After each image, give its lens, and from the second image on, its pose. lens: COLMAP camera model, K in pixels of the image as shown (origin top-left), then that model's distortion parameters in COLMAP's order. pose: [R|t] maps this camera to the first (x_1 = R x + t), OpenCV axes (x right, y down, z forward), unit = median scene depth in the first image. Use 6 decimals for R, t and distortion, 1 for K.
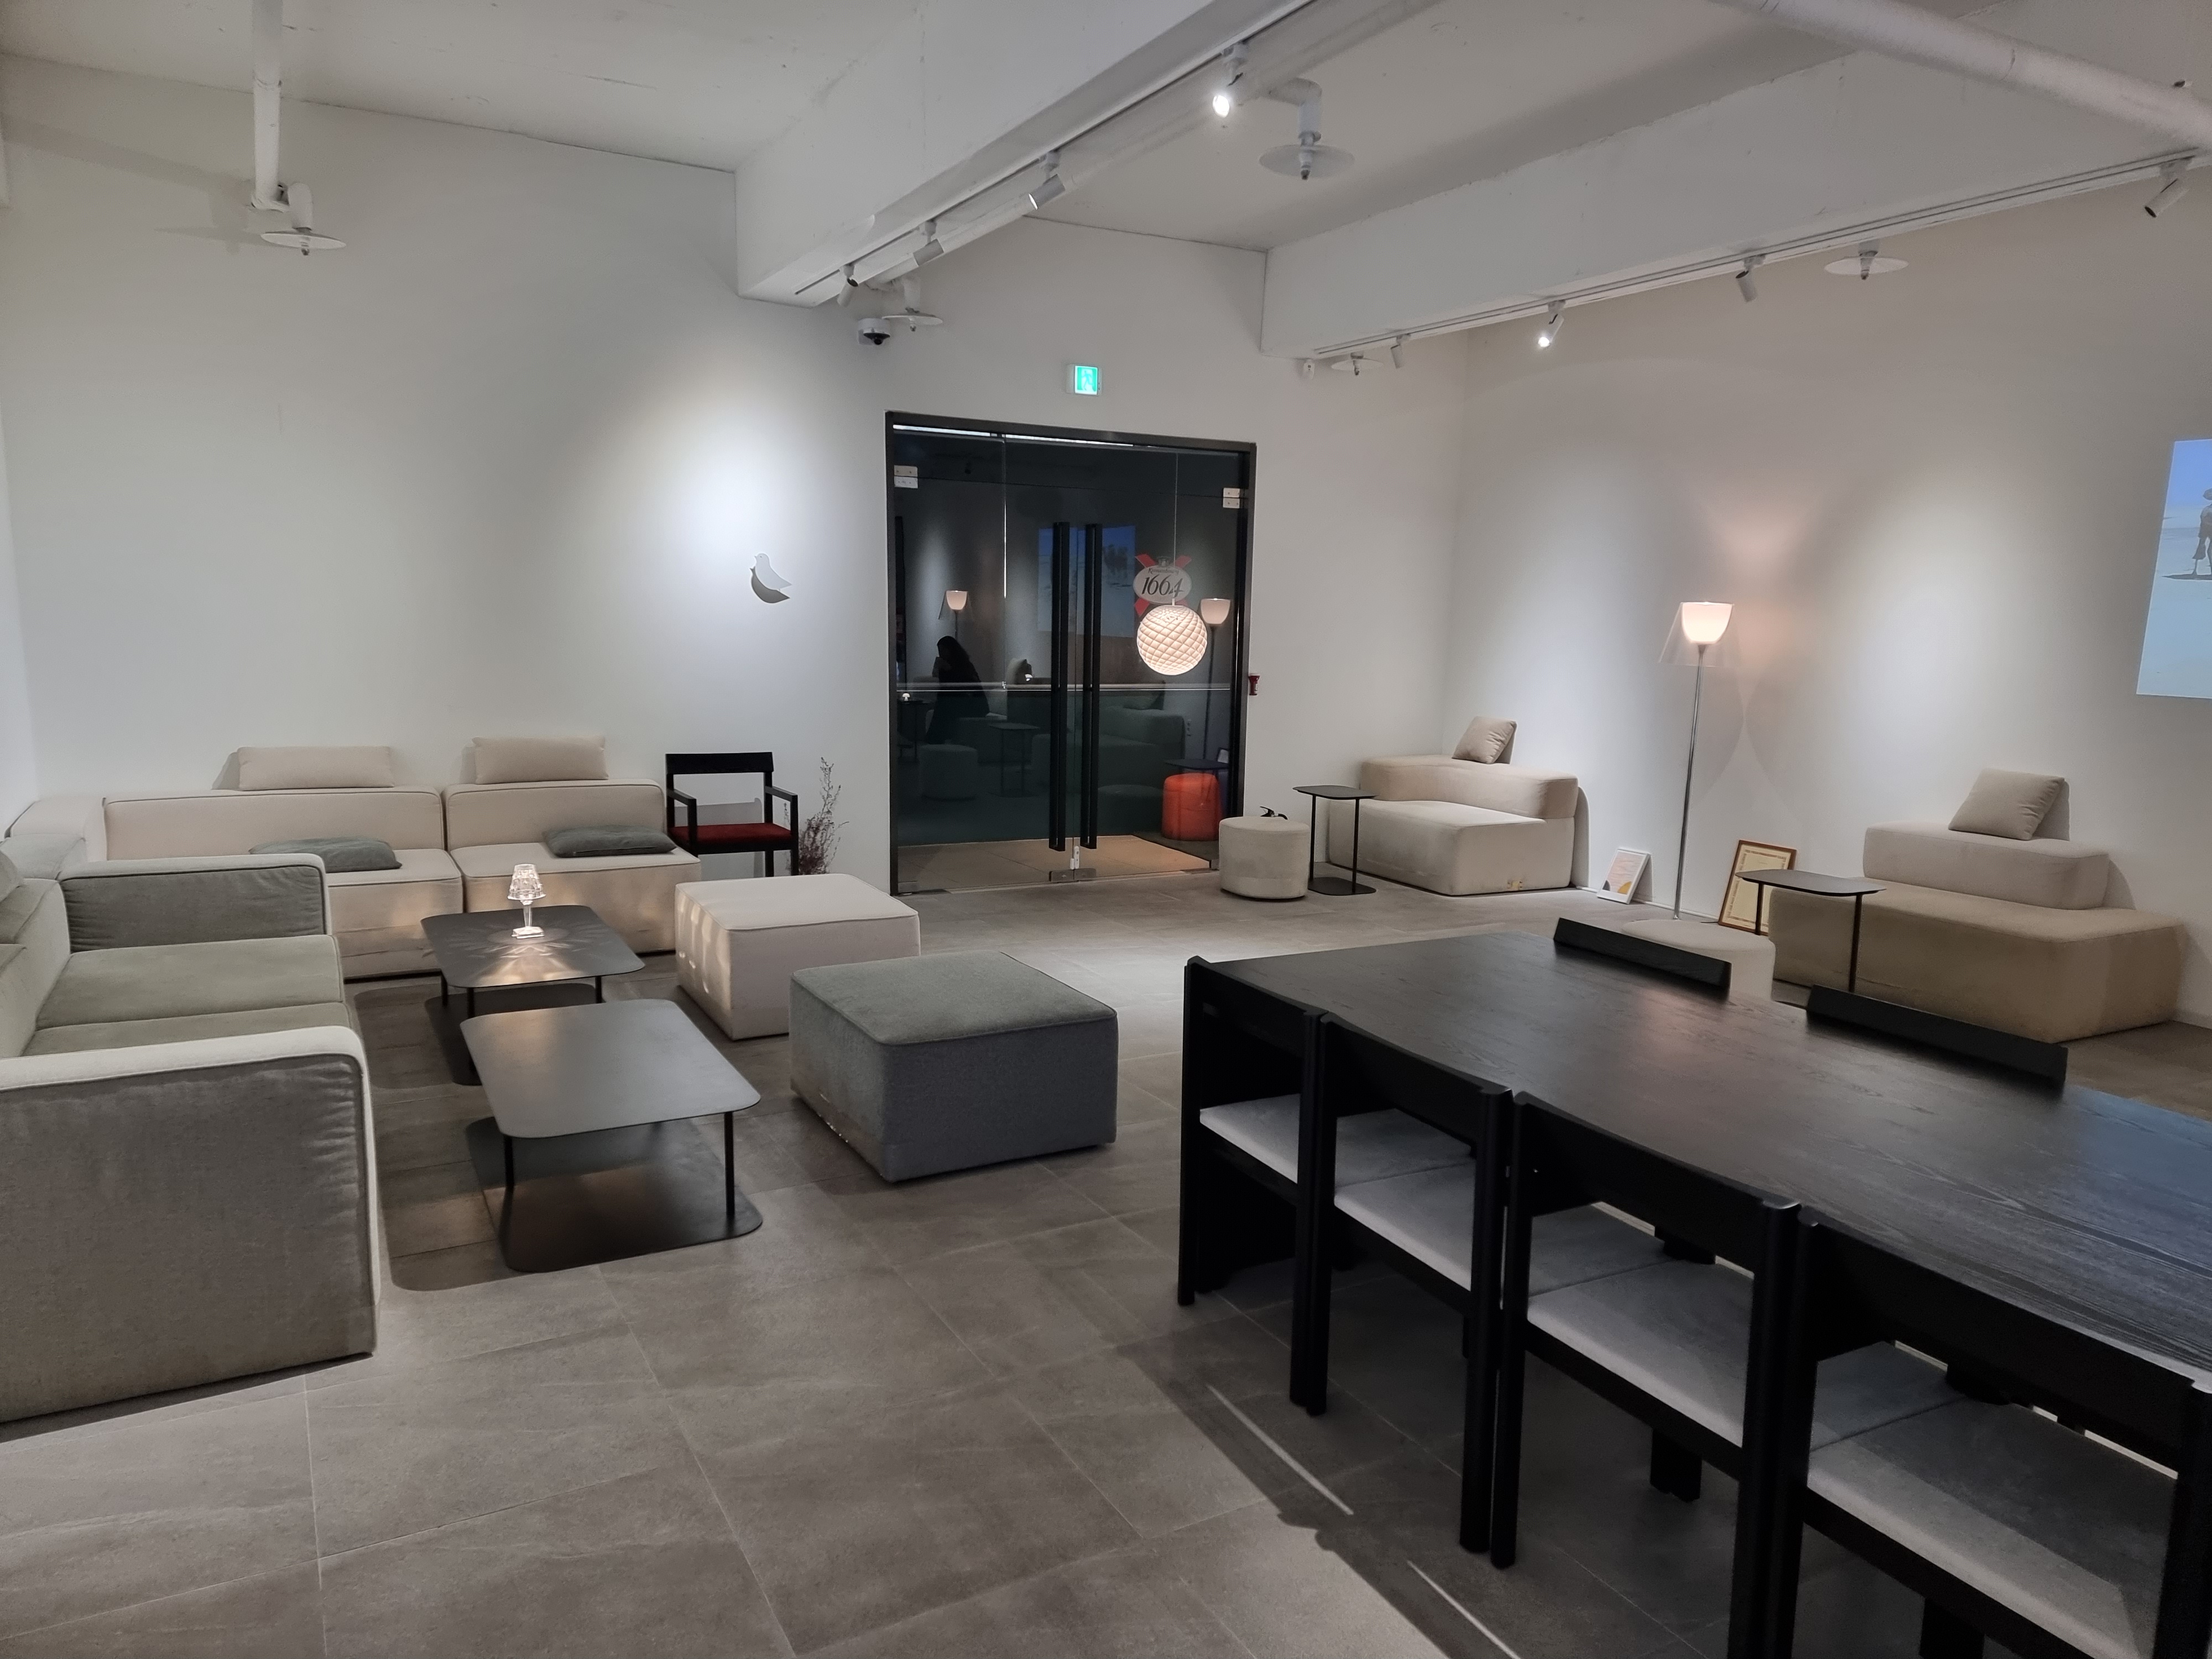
lens RADIAL K [[1519.2, 0, 1126.4], [0, 1519.2, 895.2], [0, 0, 1]] dist [0.067404, -0.010712]
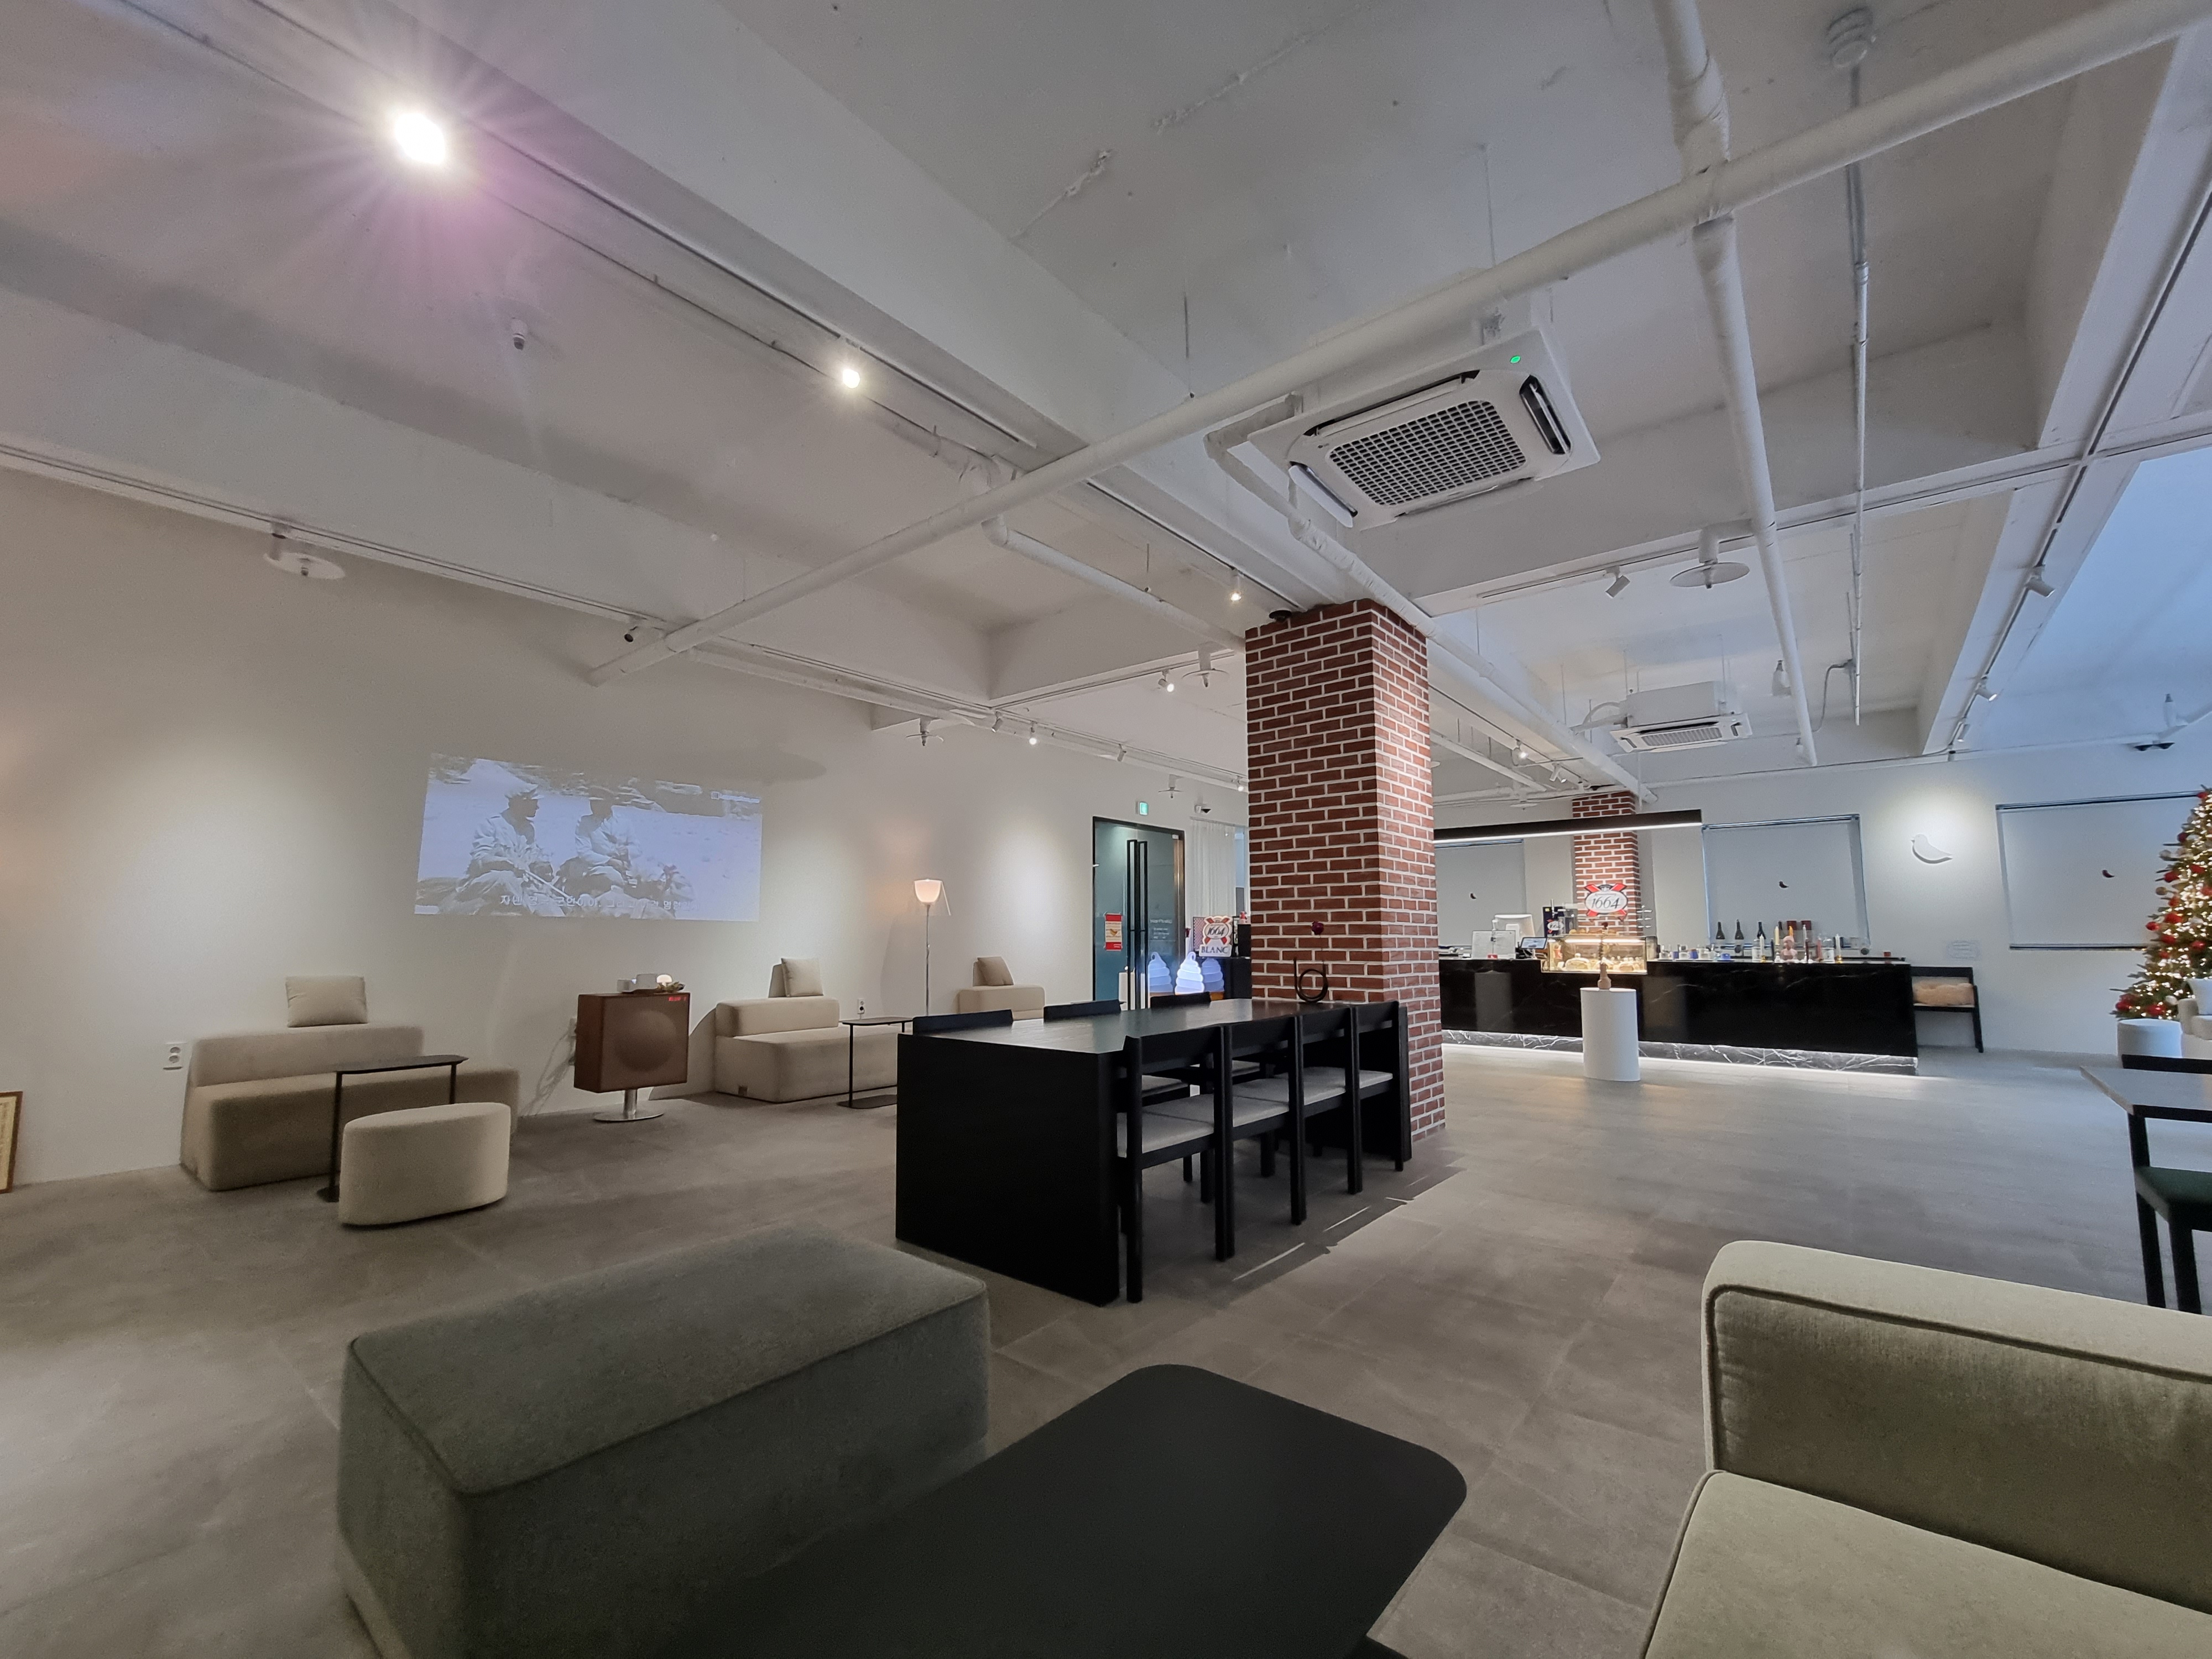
lens RADIAL K [[935.0, 0, 1101.9], [0, 935.0, 840.5], [0, 0, 1]] dist [-0.023353, 0.003292]
pose [[-0.368918, 0.071467, 0.926710, -0.390650], [0.179739, 0.983705, -0.004310, -0.069792], [-0.911917, 0.164976, -0.375752, 0.673349]]
